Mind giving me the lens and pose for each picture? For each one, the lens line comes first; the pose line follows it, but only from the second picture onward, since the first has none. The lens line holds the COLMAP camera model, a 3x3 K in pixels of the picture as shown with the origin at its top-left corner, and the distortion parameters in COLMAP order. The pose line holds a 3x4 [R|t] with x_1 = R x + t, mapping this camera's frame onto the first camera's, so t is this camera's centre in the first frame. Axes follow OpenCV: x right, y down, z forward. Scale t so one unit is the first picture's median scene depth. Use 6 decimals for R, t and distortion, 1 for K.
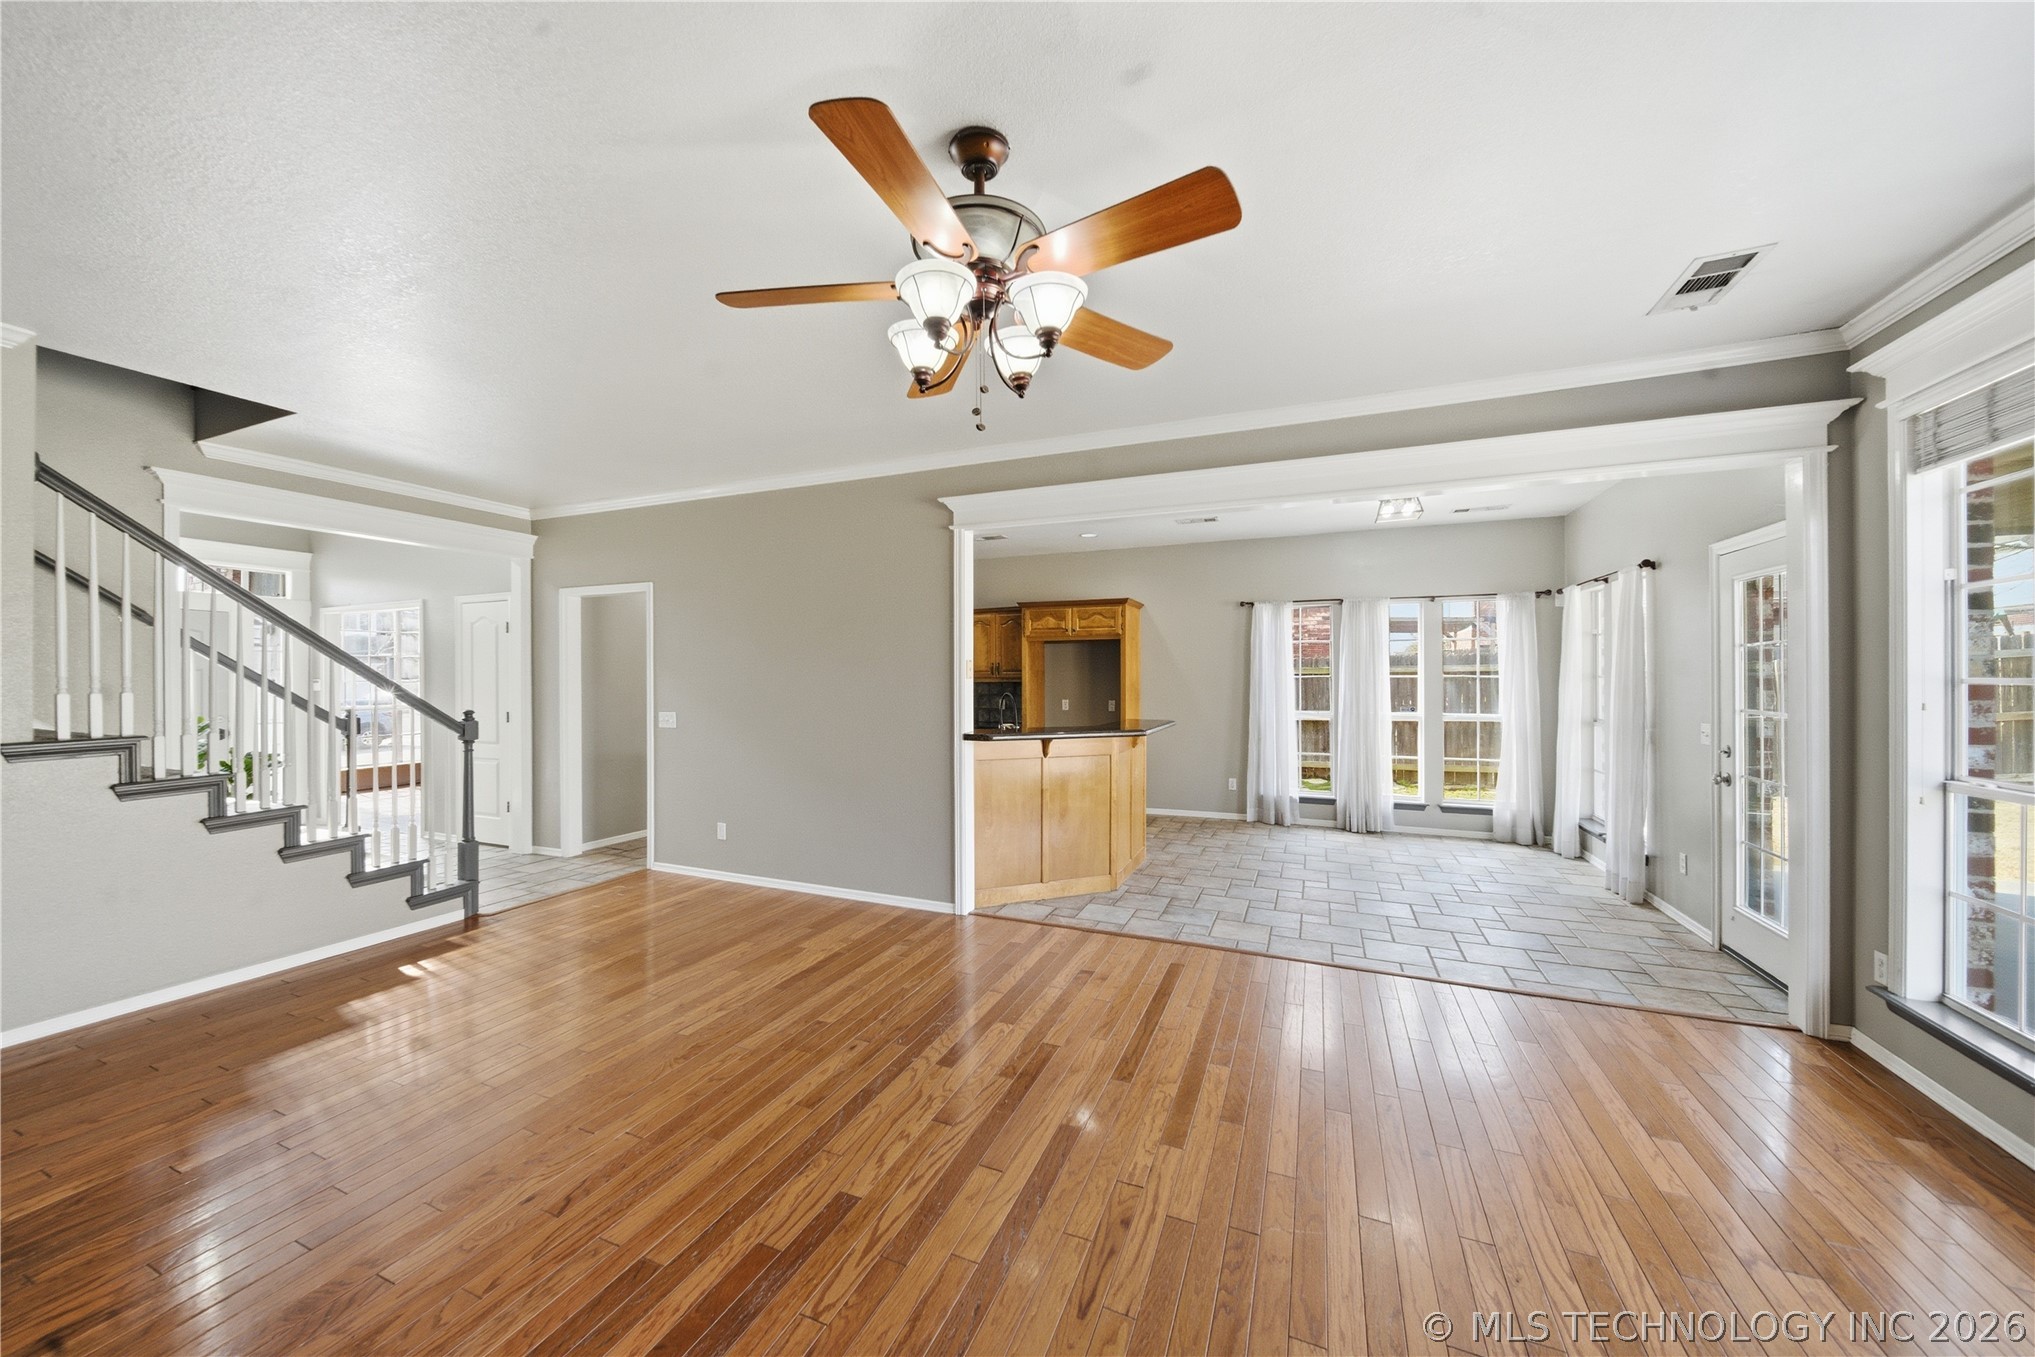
lens RADIAL K [[733.4, 0, 1002.3], [0, 733.4, 678.1], [0, 0, 1]] dist [0.001542, -0.001780]
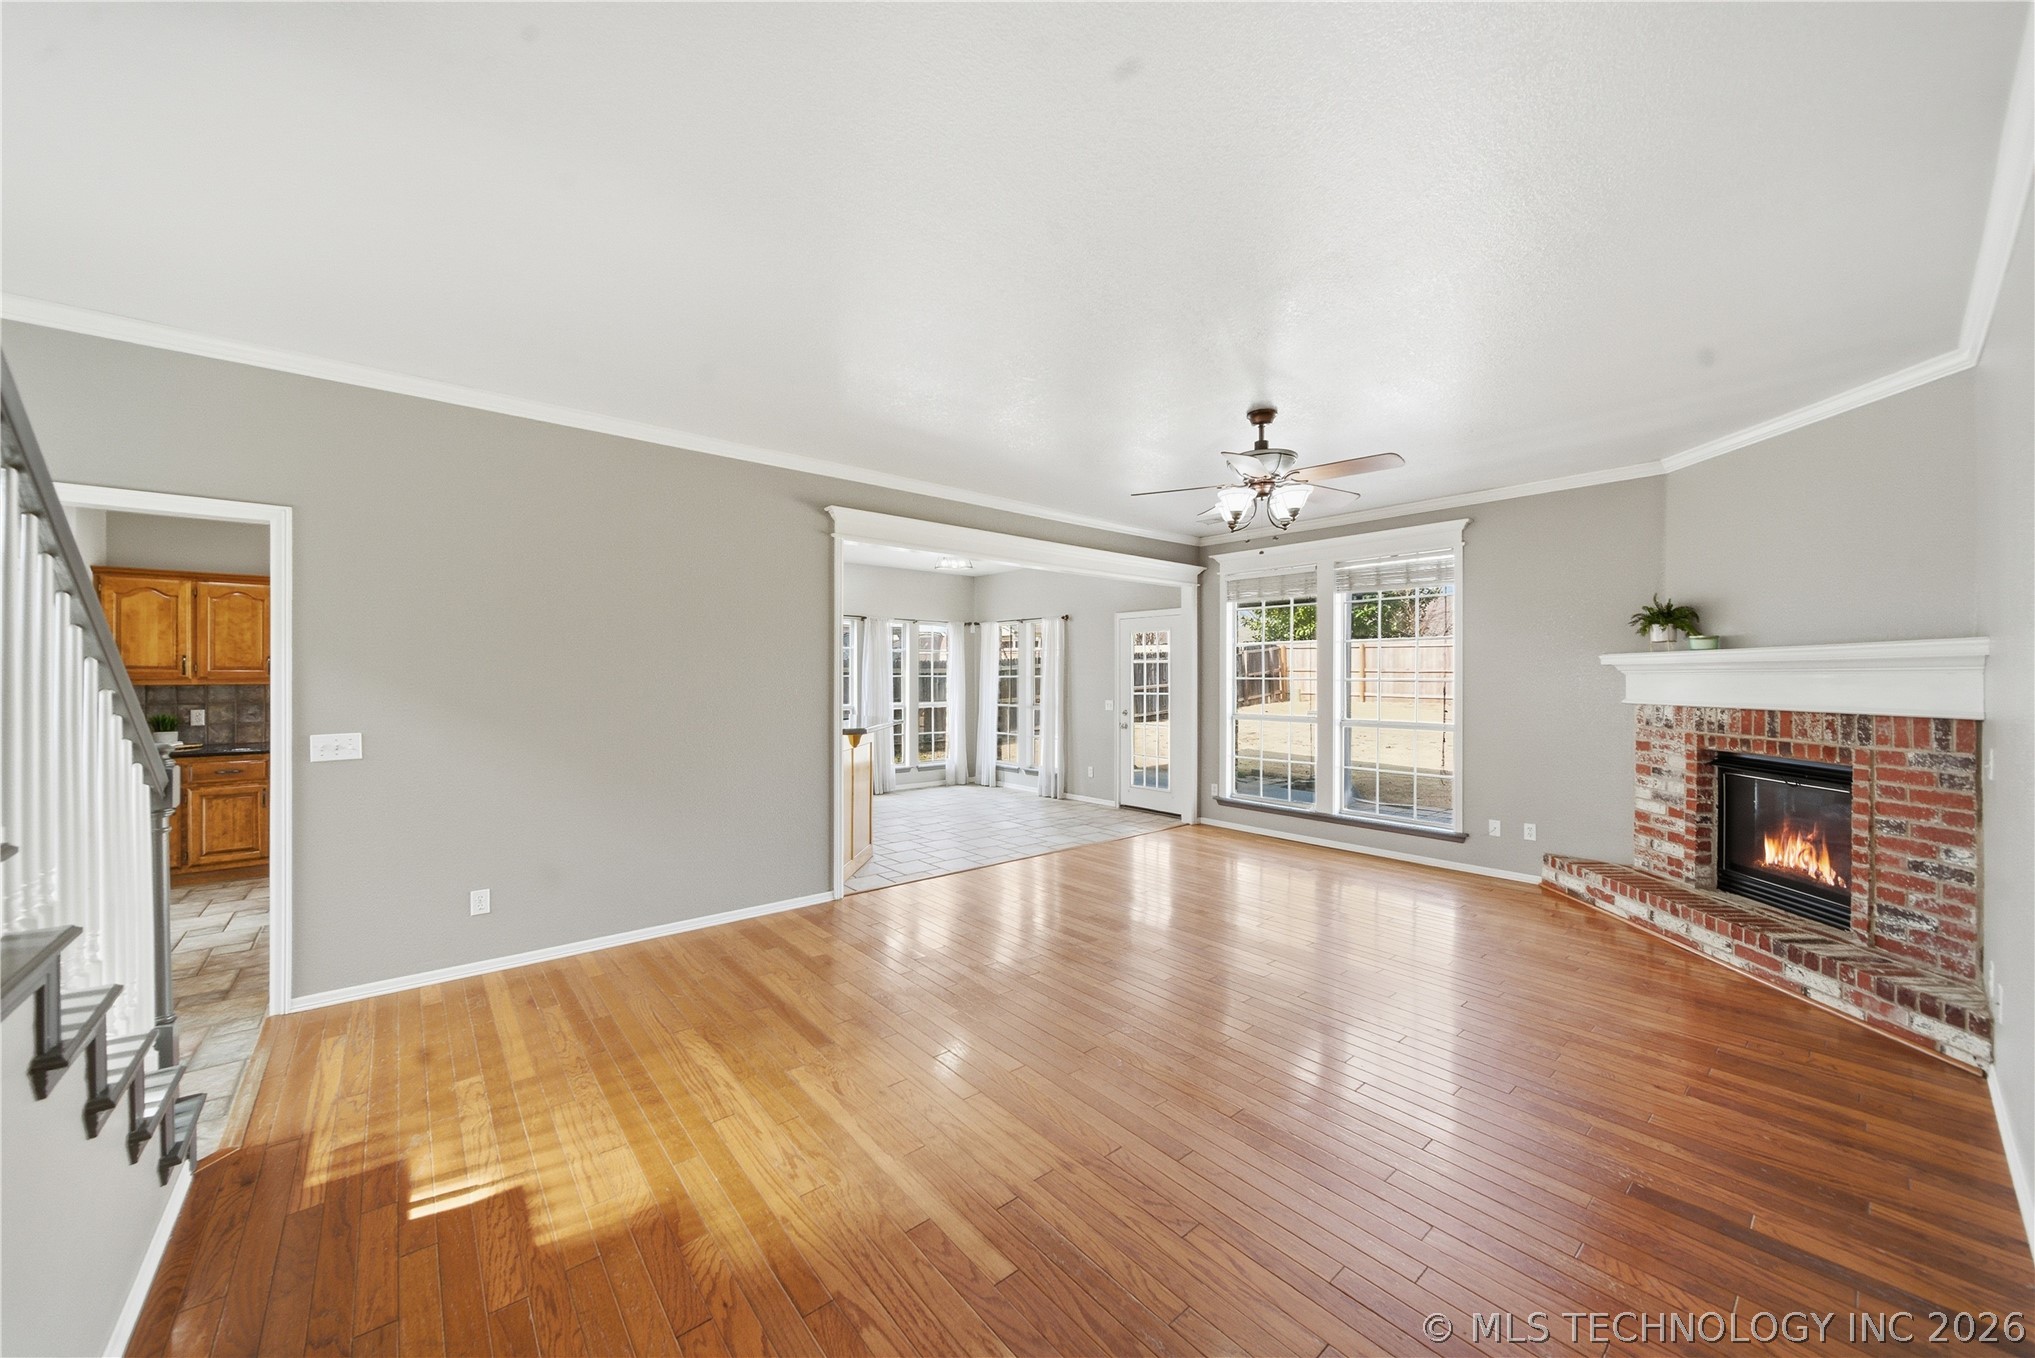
lens RADIAL K [[733.4, 0, 993.5], [0, 733.4, 682.1], [0, 0, 1]] dist [0.001542, -0.001780]
pose [[0.459474, -0.004427, 0.888180, -0.635003], [-0.001234, 0.999983, 0.005623, -0.000283], [-0.888191, -0.003679, 0.459461, 0.217233]]
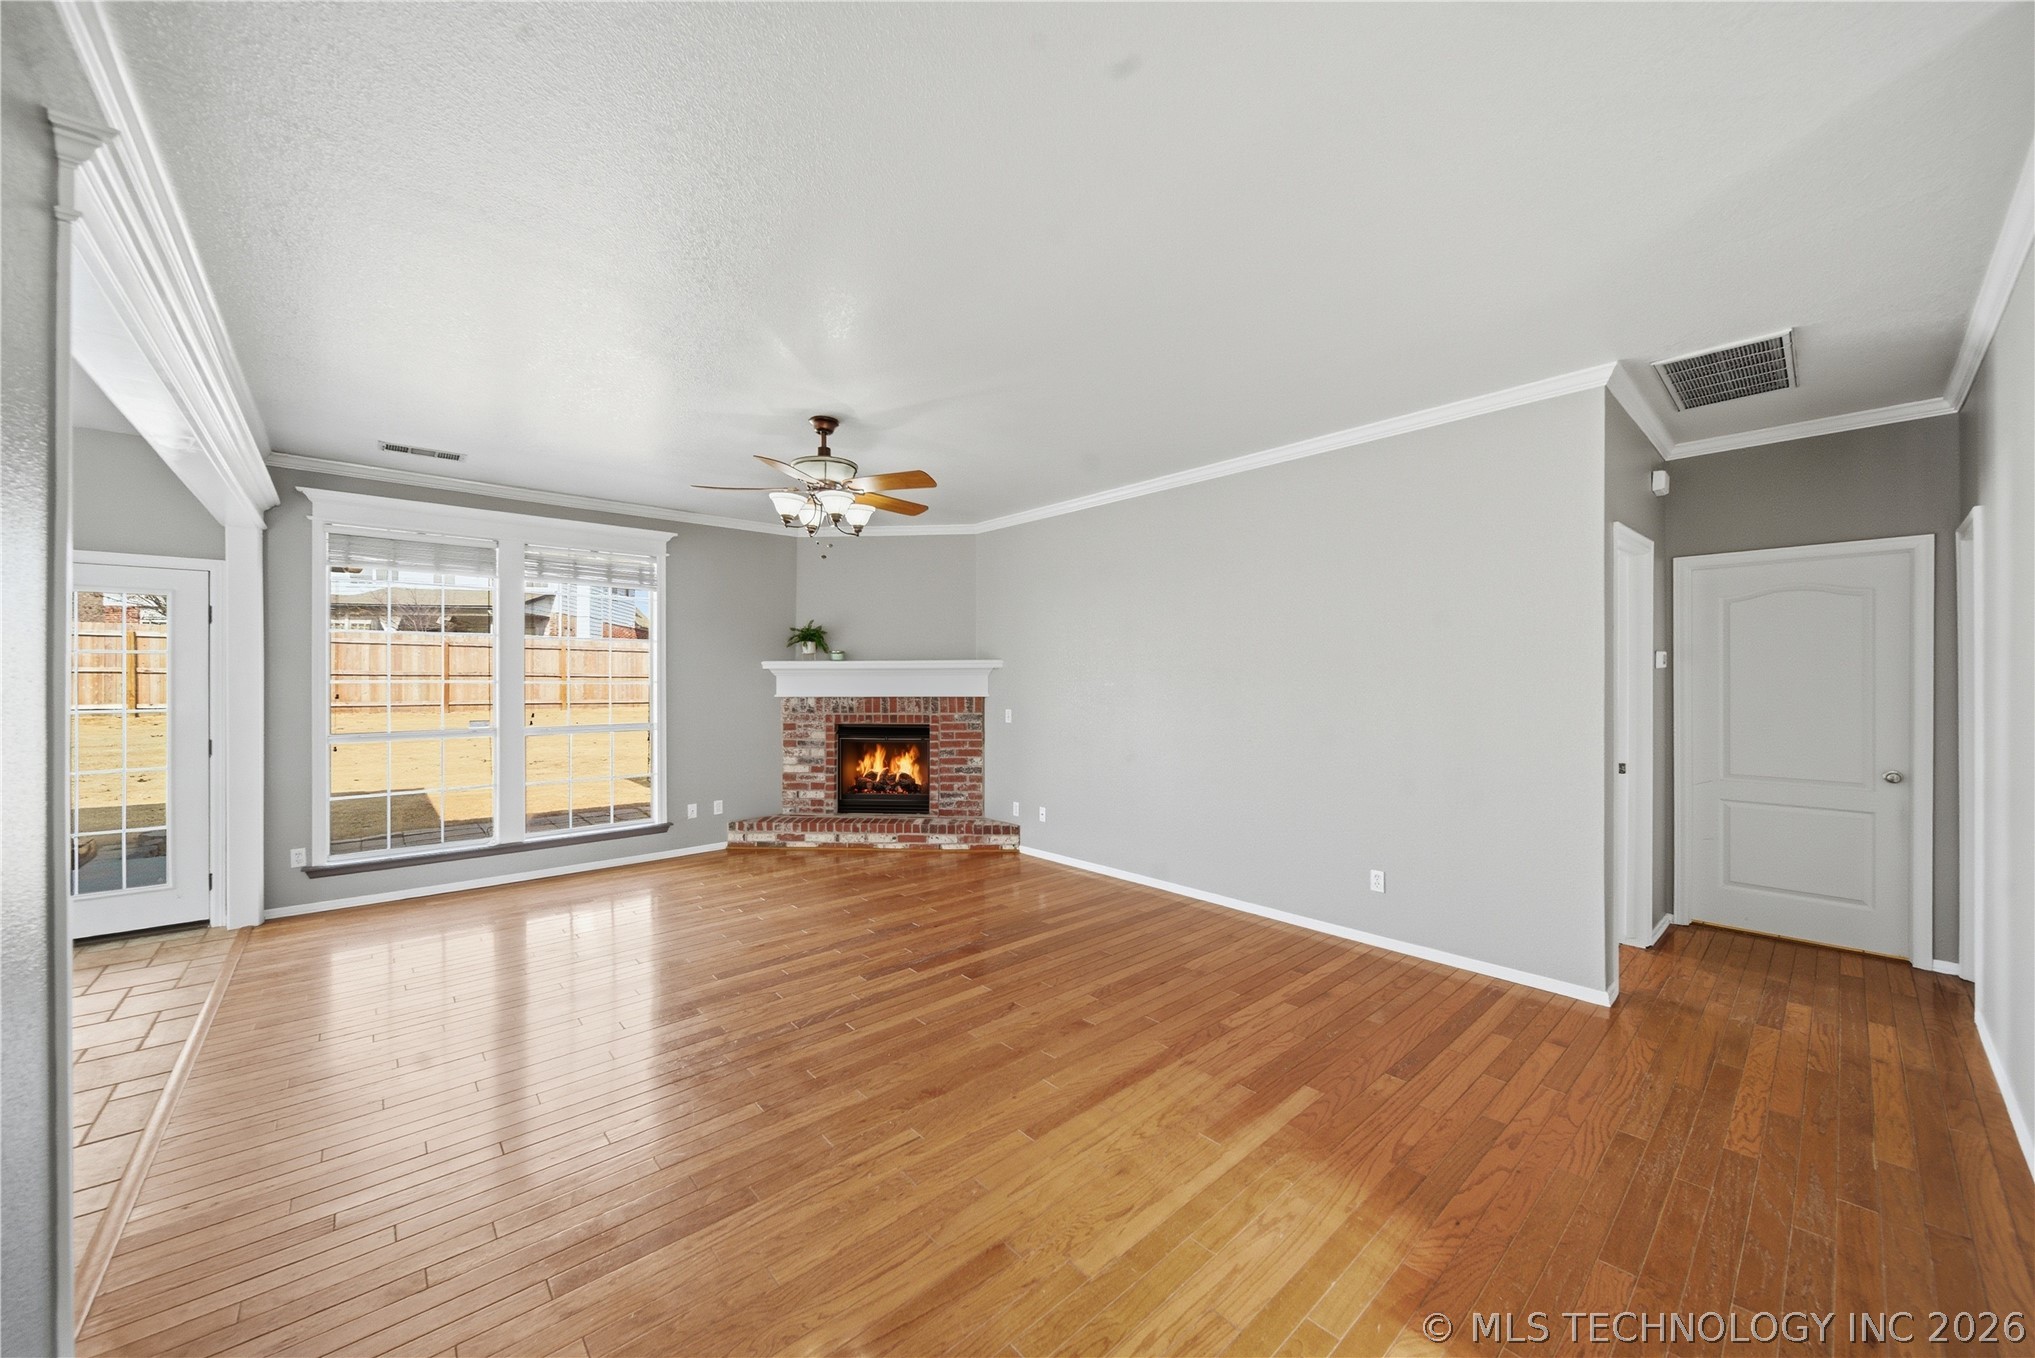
lens RADIAL K [[733.4, 0, 1009.5], [0, 733.4, 675.1], [0, 0, 1]] dist [0.001542, -0.001780]
pose [[-0.904157, 0.004108, 0.427181, -0.407429], [0.002693, 0.999989, -0.003916, -0.001045], [-0.427193, -0.002390, -0.904157, 0.781477]]
